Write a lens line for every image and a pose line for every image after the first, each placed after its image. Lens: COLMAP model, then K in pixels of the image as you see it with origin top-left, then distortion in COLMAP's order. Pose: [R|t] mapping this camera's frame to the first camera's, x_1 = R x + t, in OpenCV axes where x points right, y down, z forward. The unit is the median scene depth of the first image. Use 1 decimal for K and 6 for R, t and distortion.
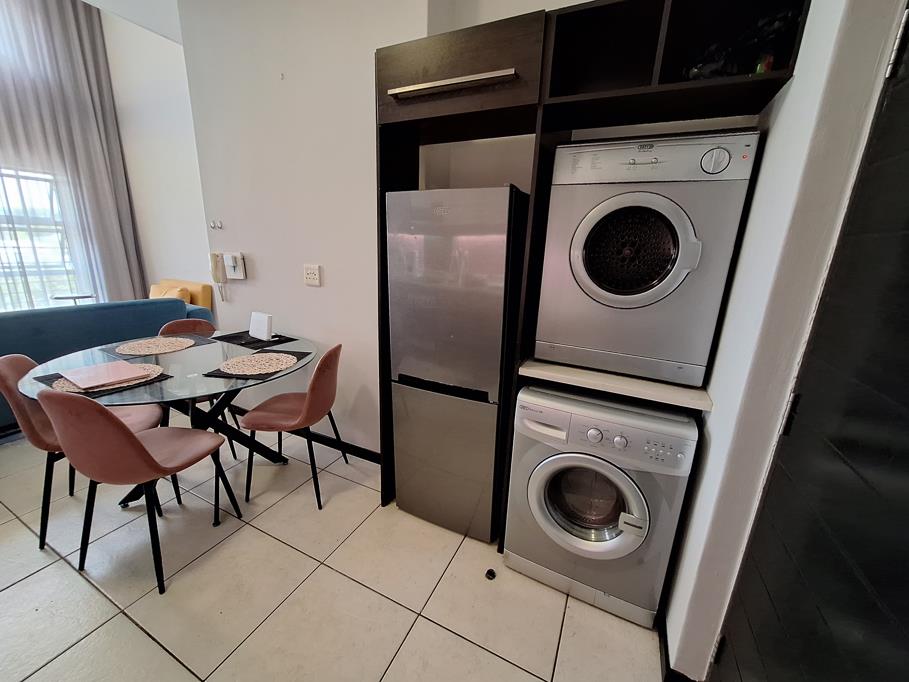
lens RADIAL K [[357.7, 0, 457.1], [0, 357.7, 339.7], [0, 0, 1]] dist [-0.006716, 0.001678]
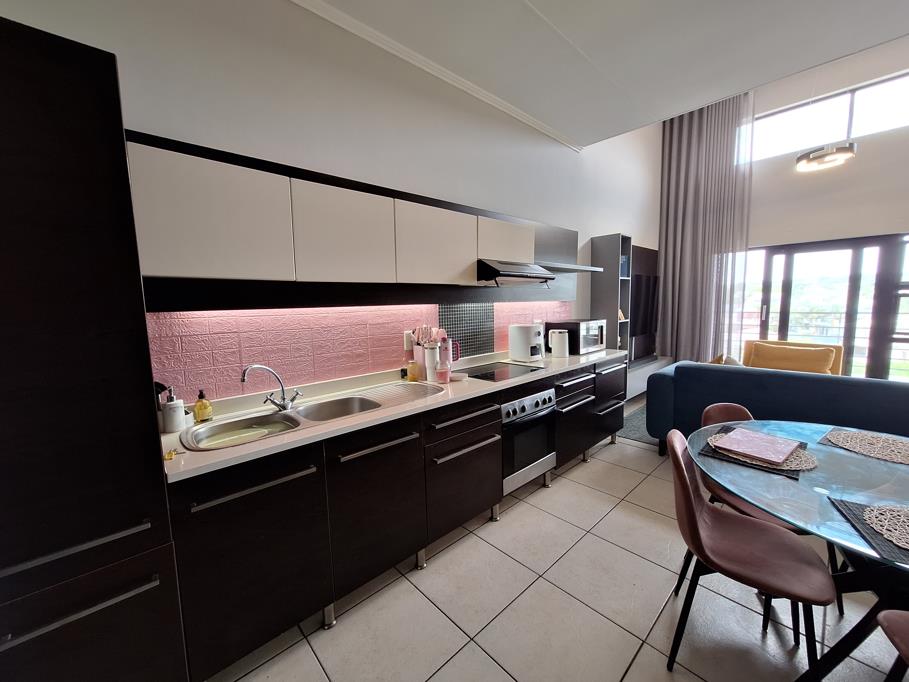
lens RADIAL K [[357.7, 0, 457.6], [0, 357.7, 340.0], [0, 0, 1]] dist [-0.006716, 0.001678]
pose [[-0.375060, 0.071012, -0.924277, 0.149661], [-0.228630, 0.959175, 0.166468, -0.120528], [0.898364, 0.273753, -0.343513, 0.416089]]
